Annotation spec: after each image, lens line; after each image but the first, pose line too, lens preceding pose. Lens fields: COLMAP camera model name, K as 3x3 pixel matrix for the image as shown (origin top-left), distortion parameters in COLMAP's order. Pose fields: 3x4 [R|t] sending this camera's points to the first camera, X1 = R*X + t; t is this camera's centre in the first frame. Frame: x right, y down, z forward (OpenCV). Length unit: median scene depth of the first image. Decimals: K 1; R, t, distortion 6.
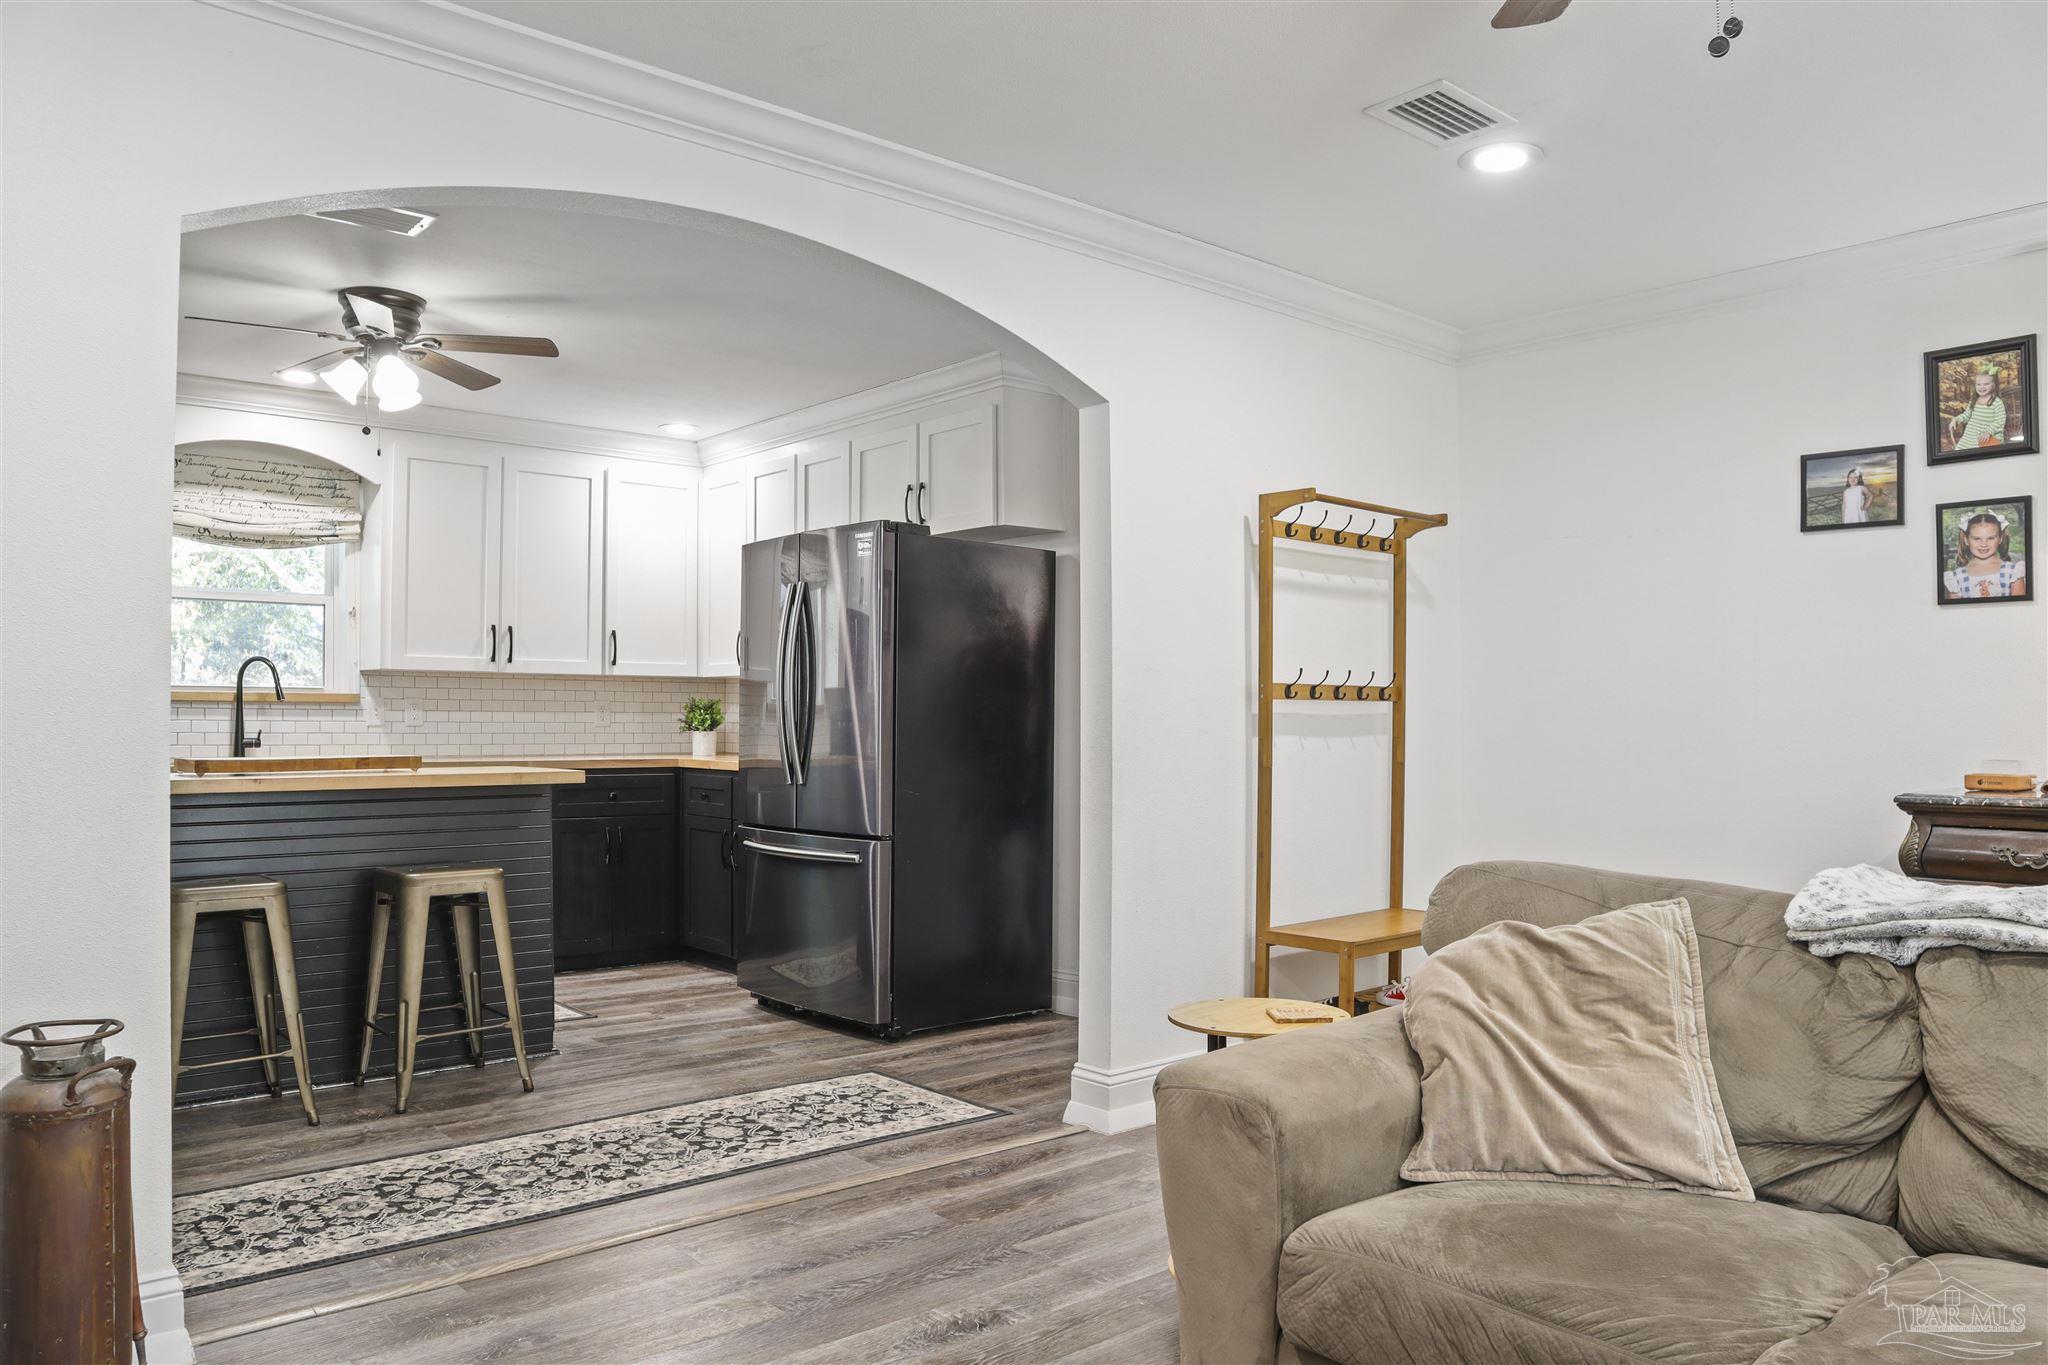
lens RADIAL K [[1435.3, 0, 1025.8], [0, 1435.3, 691.1], [0, 0, 1]] dist [-0.118374, 0.077341]
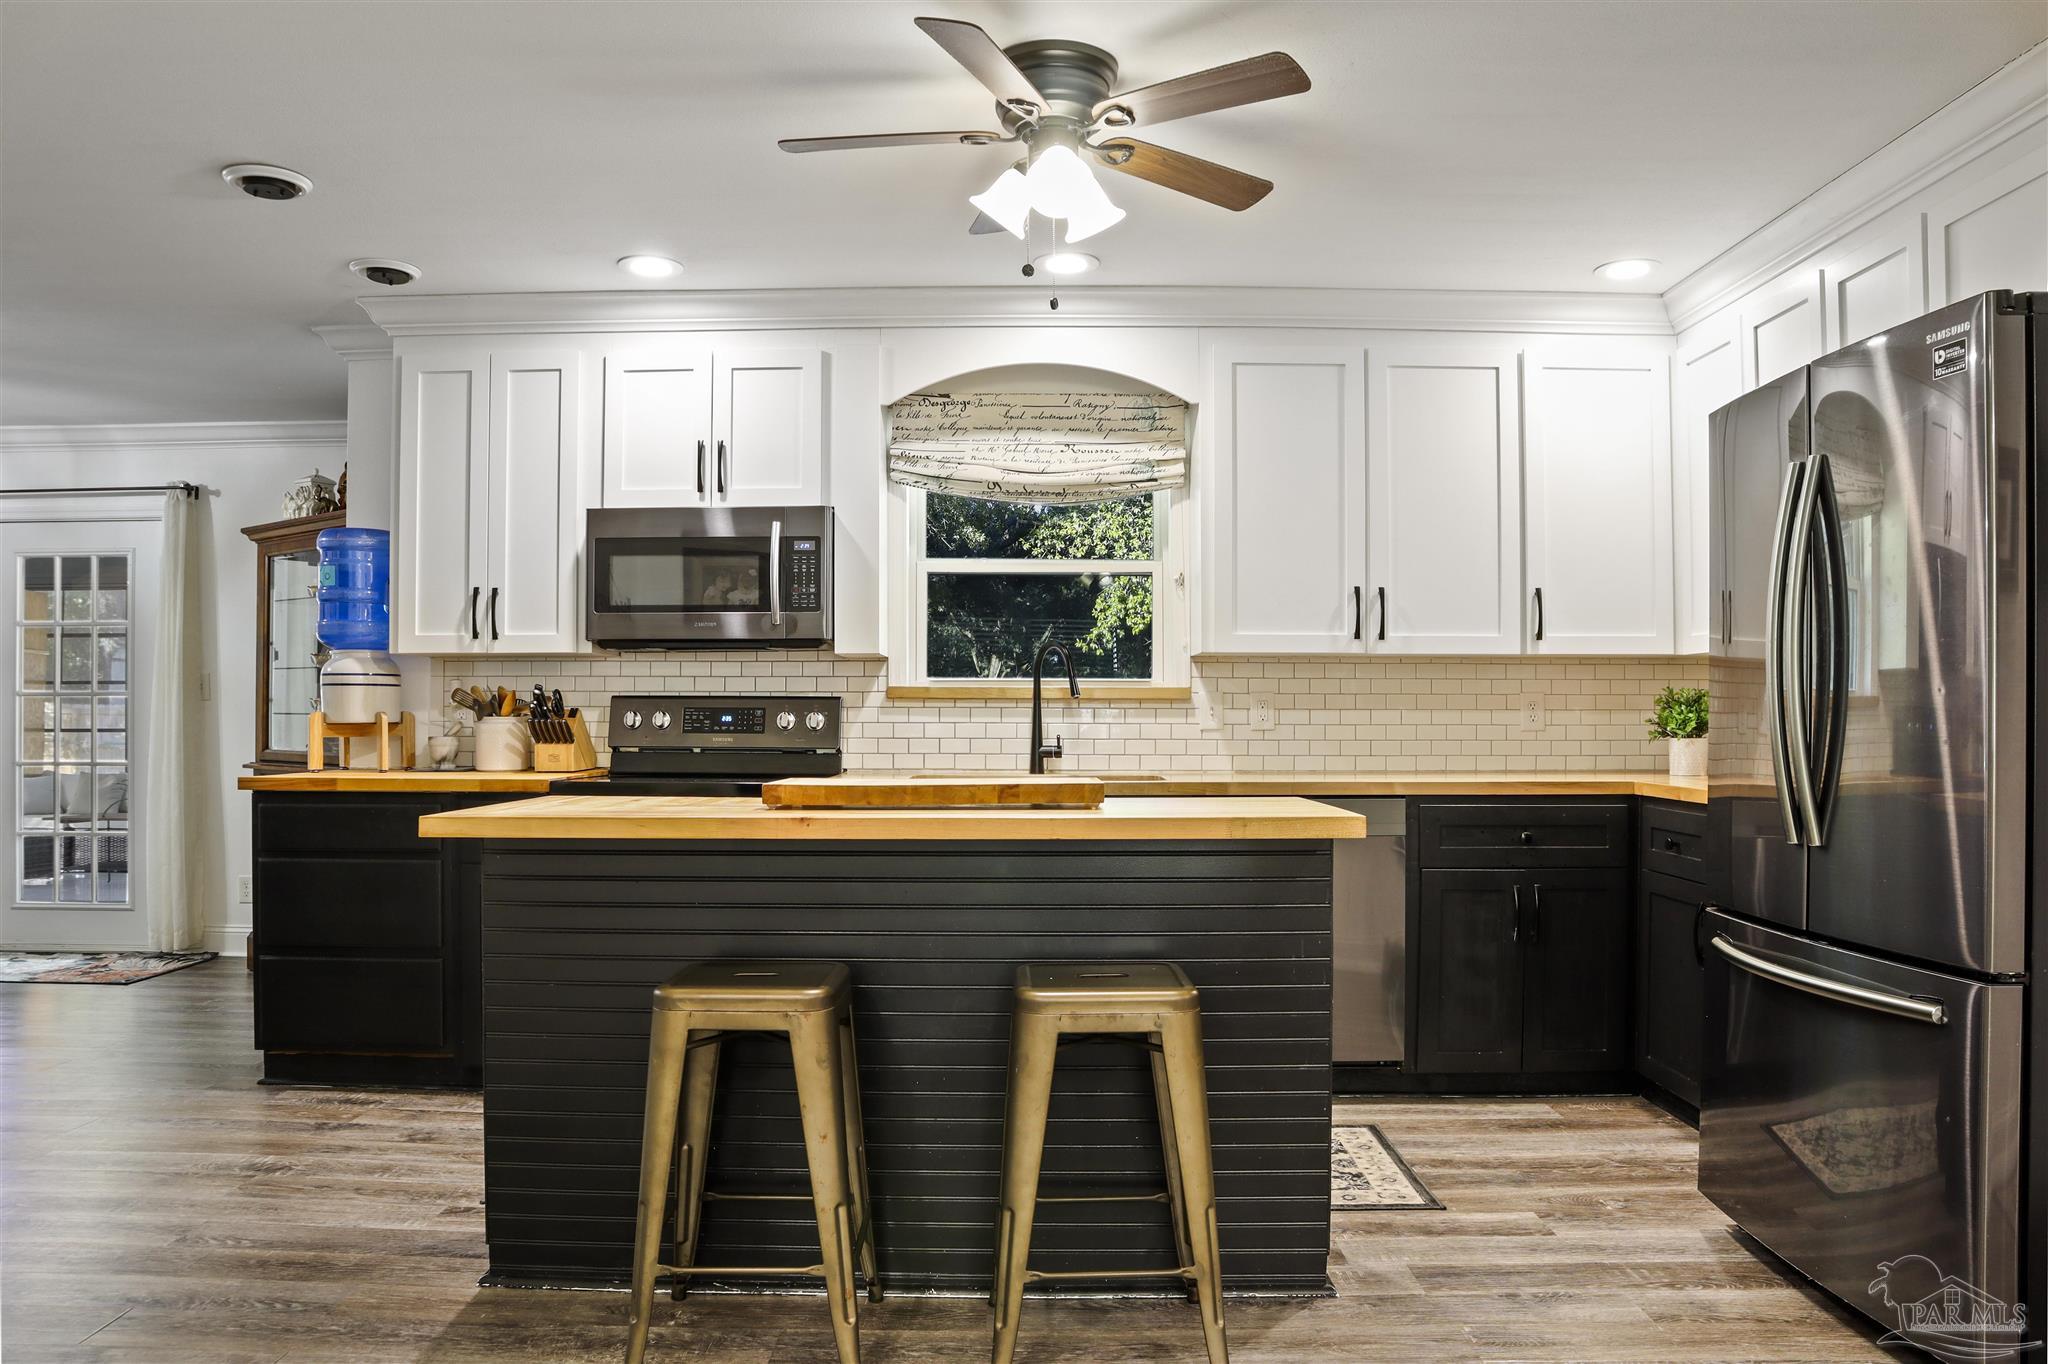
lens RADIAL K [[1421.9, 0, 1018.3], [0, 1421.9, 712.5], [0, 0, 1]] dist [-0.126585, 0.076728]
pose [[0.744919, -0.003631, -0.667145, -0.035826], [0.014456, 0.999838, 0.010700, 0.006116], [0.666998, -0.017615, 0.744851, 0.379377]]
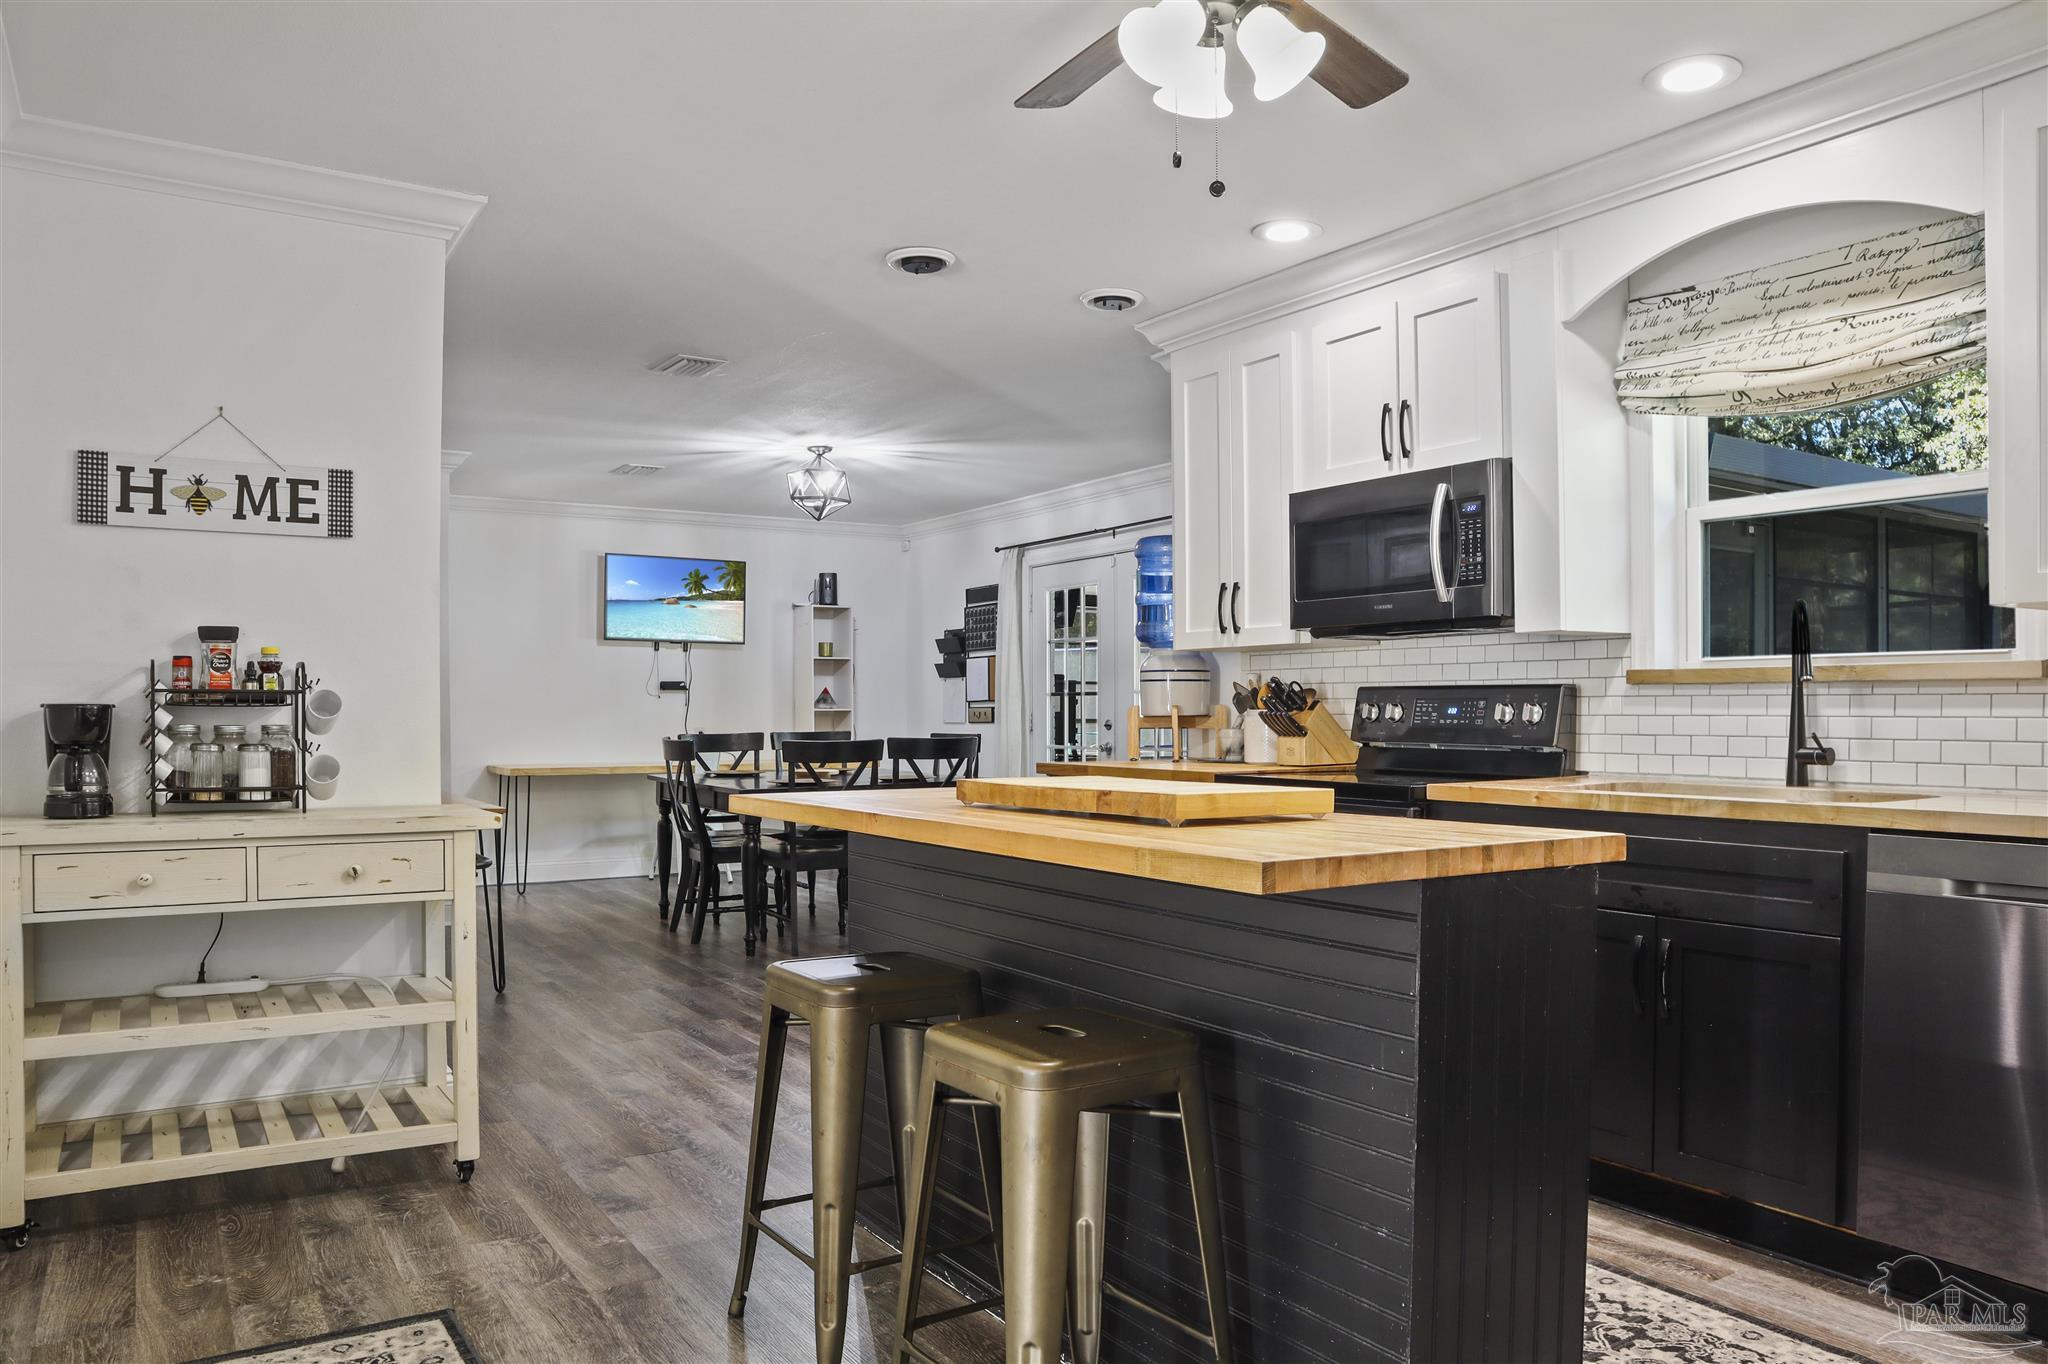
lens RADIAL K [[1435.3, 0, 1025.8], [0, 1435.3, 690.6], [0, 0, 1]] dist [-0.118374, 0.077341]
pose [[-0.148533, -0.015141, -0.988792, 0.037864], [0.022326, 0.999577, -0.018660, 0.013812], [0.988655, -0.024847, -0.148132, 0.744265]]
